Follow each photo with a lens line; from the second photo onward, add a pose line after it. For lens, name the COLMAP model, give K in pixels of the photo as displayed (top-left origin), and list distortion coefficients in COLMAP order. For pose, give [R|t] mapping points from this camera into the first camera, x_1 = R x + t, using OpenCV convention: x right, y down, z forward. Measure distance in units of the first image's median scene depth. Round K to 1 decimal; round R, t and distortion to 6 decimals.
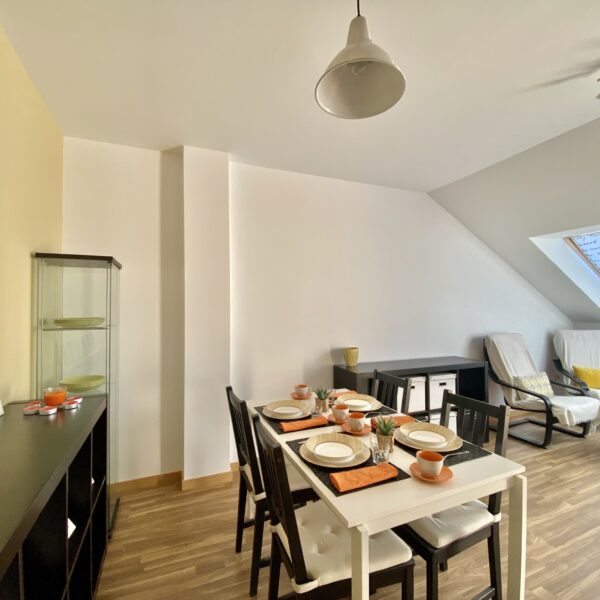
lens RADIAL K [[325.4, 0, 298.7], [0, 325.4, 302.7], [0, 0, 1]] dist [0.028881, -0.027361]
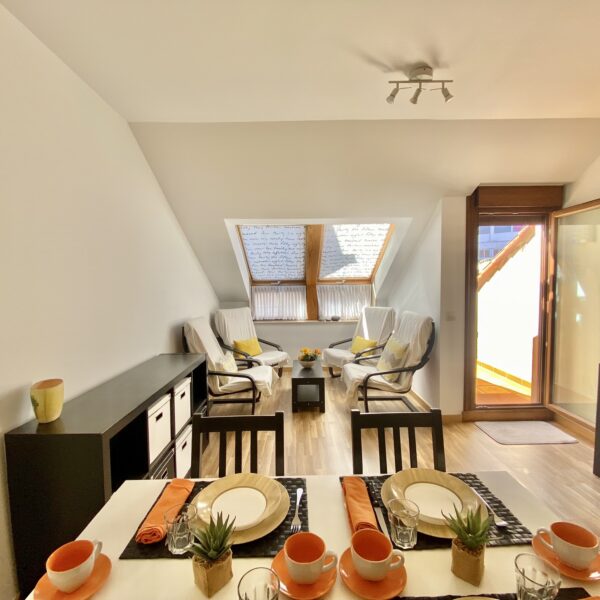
lens RADIAL K [[320.8, 0, 298.3], [0, 320.8, 301.6], [0, 0, 1]] dist [0.050147, -0.045362]
pose [[0.378034, -0.050421, 0.924418, -0.177945], [-0.004633, 0.998400, 0.056351, -0.010616], [-0.925780, -0.025585, 0.377195, 0.643810]]
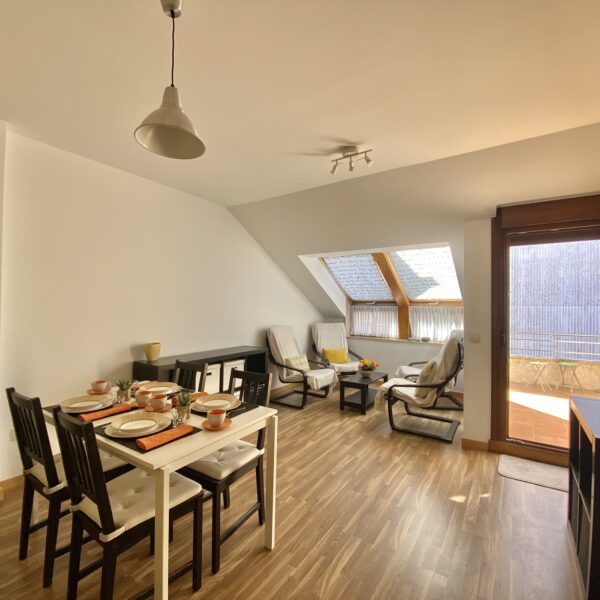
lens RADIAL K [[320.8, 0, 298.3], [0, 320.8, 301.6], [0, 0, 1]] dist [0.050147, -0.045362]
pose [[0.831407, 0.023770, 0.555155, -0.042050], [-0.026627, 0.999641, -0.002924, -0.004123], [-0.555025, -0.012351, 0.831742, -0.161830]]
